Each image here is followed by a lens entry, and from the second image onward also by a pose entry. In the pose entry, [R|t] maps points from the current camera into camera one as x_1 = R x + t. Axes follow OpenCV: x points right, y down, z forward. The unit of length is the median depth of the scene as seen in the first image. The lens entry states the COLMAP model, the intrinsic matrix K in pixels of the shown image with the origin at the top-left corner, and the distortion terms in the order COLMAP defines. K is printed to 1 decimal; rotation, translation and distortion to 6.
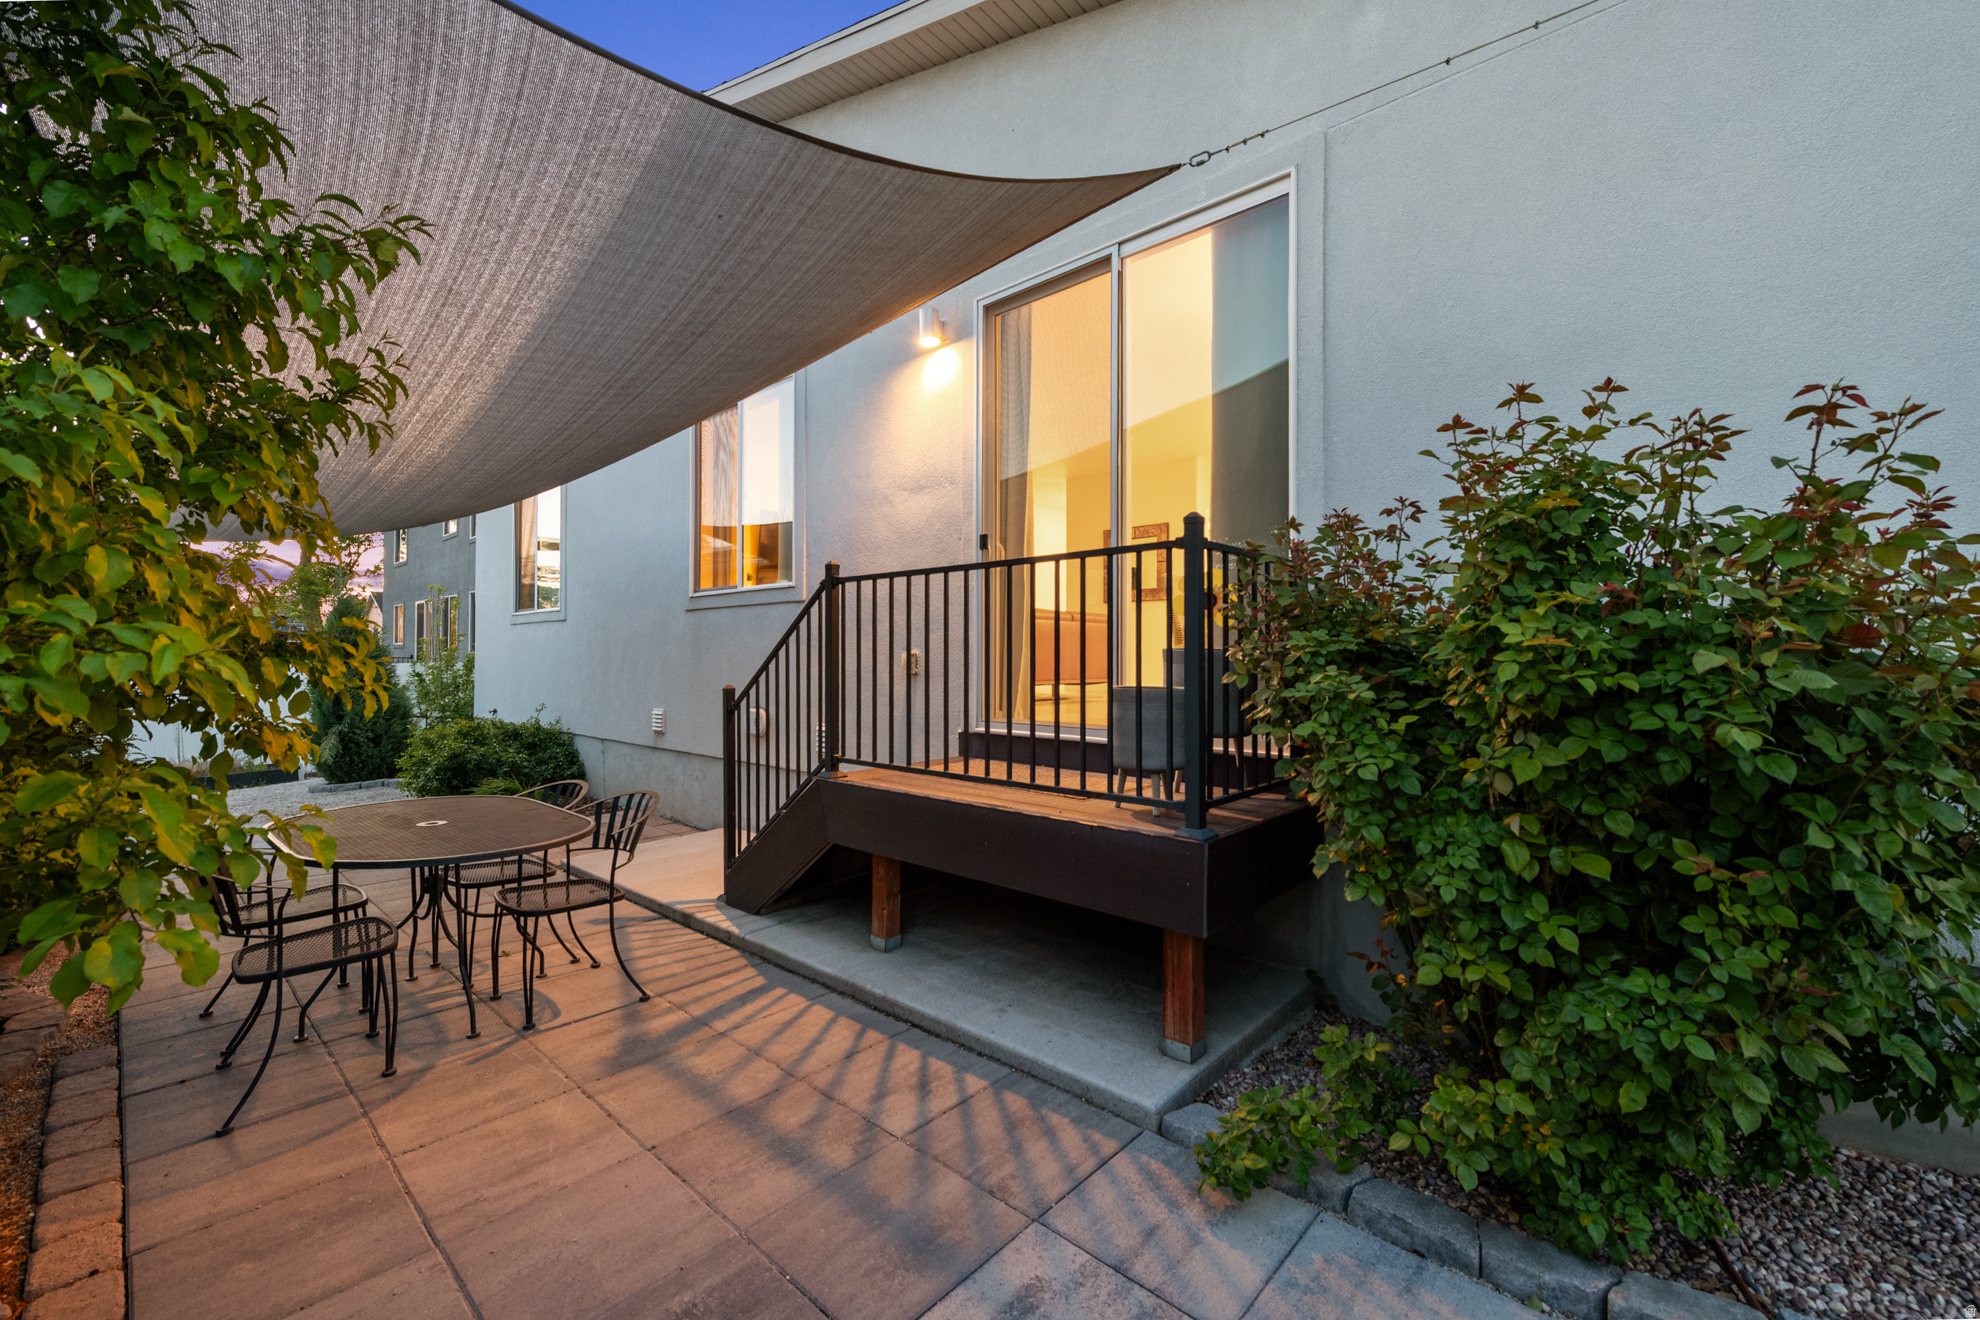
lens RADIAL K [[796.5, 0, 983.7], [0, 796.5, 662.6], [0, 0, 1]] dist [-0.009401, -0.000195]
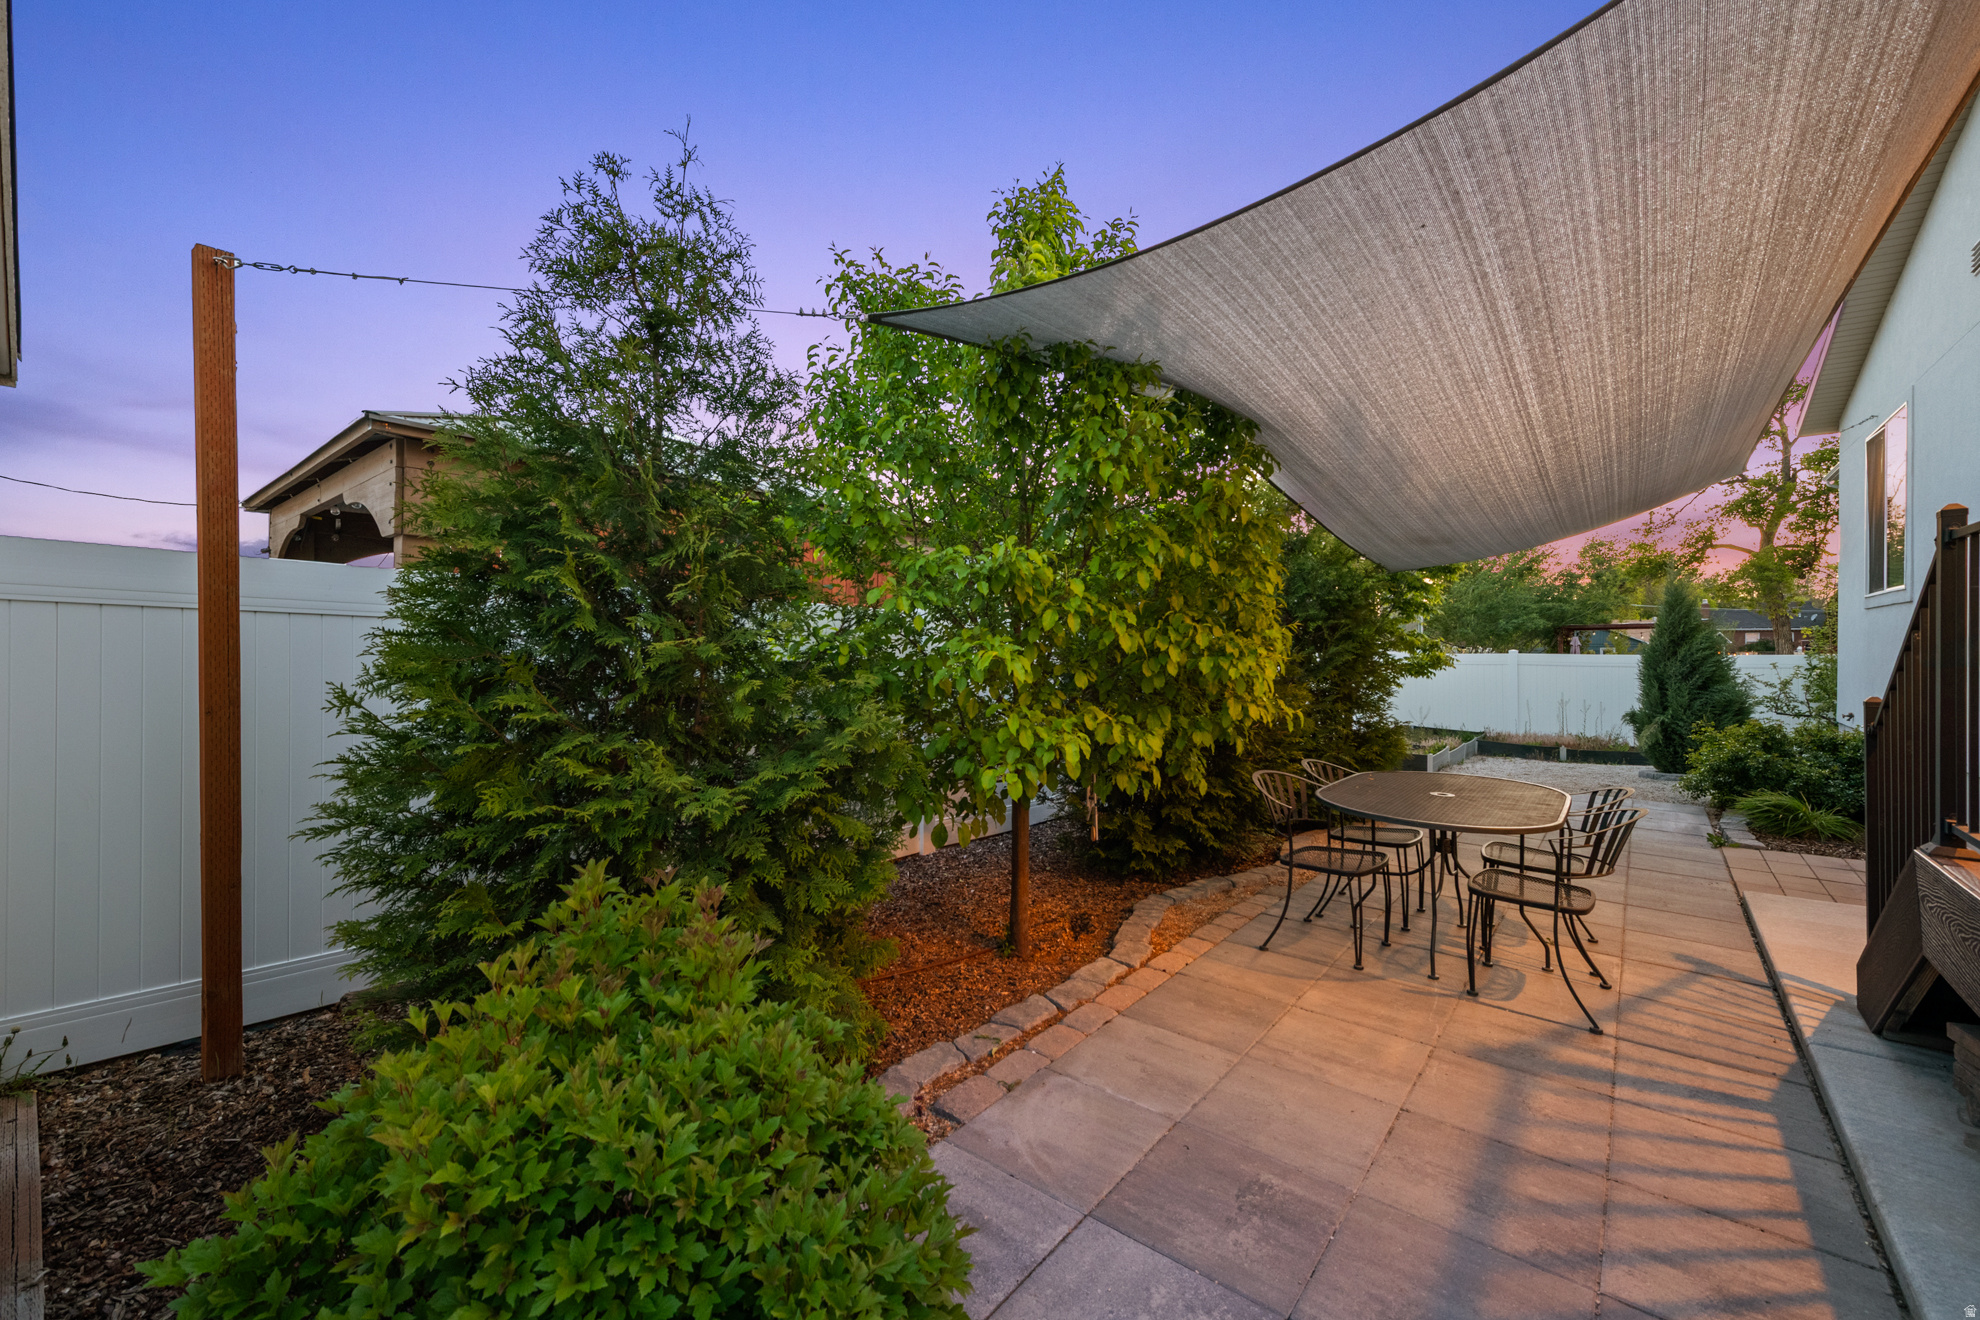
lens RADIAL K [[781.2, 0, 989.6], [0, 781.2, 643.0], [0, 0, 1]] dist [0.006611, -0.003718]
pose [[0.052050, -0.001517, -0.998643, 0.456913], [-0.009476, 0.999953, -0.002013, -0.010682], [0.998600, 0.009568, 0.052033, 0.277918]]
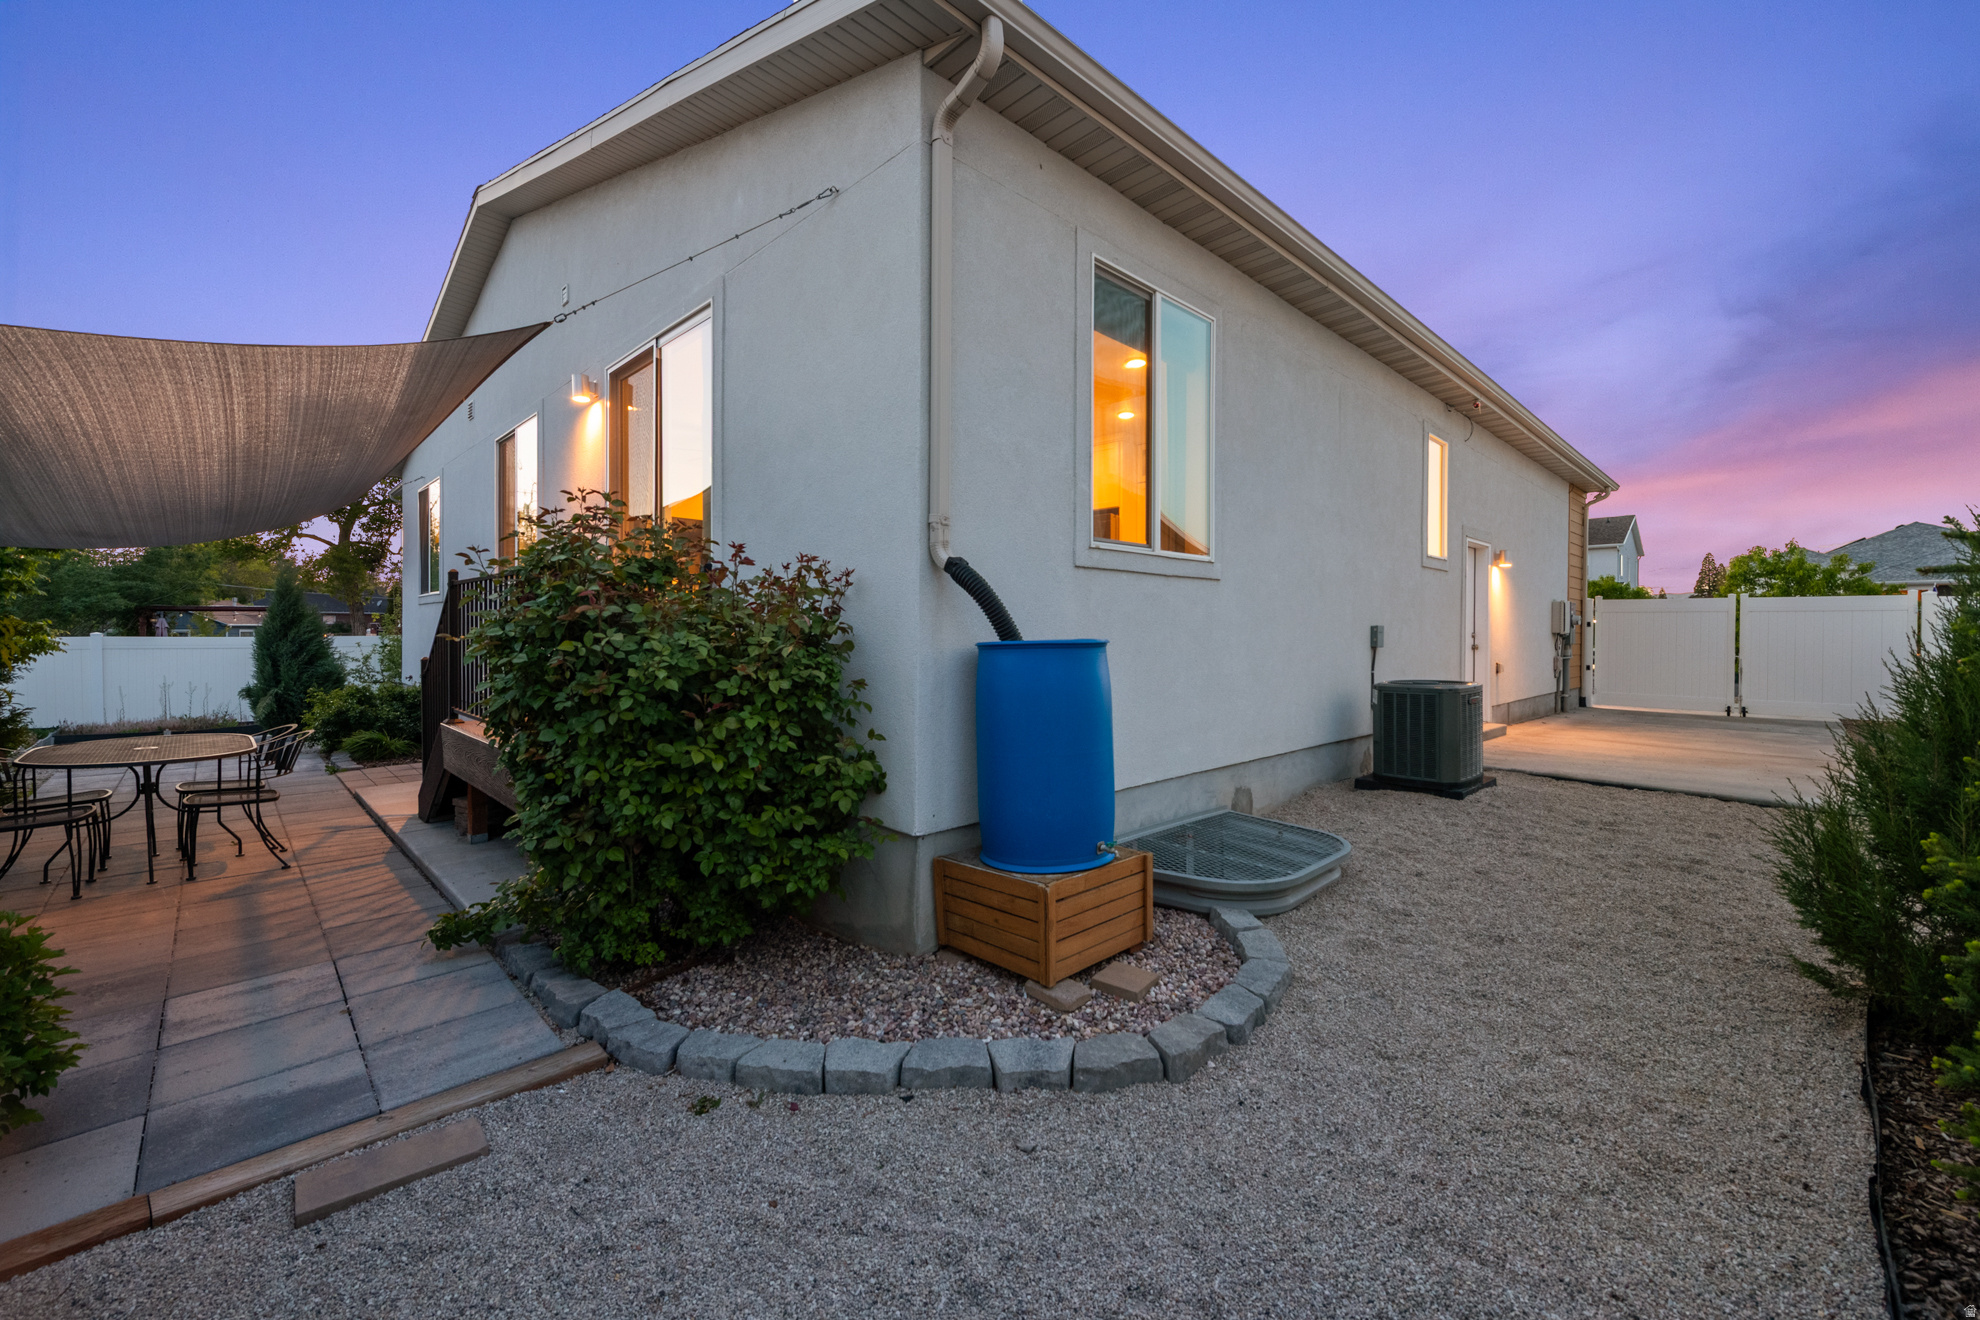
lens RADIAL K [[781.2, 0, 989.6], [0, 781.2, 643.0], [0, 0, 1]] dist [0.006611, -0.003718]
pose [[0.998942, 0.006364, -0.045556, 1.004230], [-0.006048, 0.999957, 0.007067, -0.011474], [0.045599, -0.006784, 0.998937, -0.416694]]
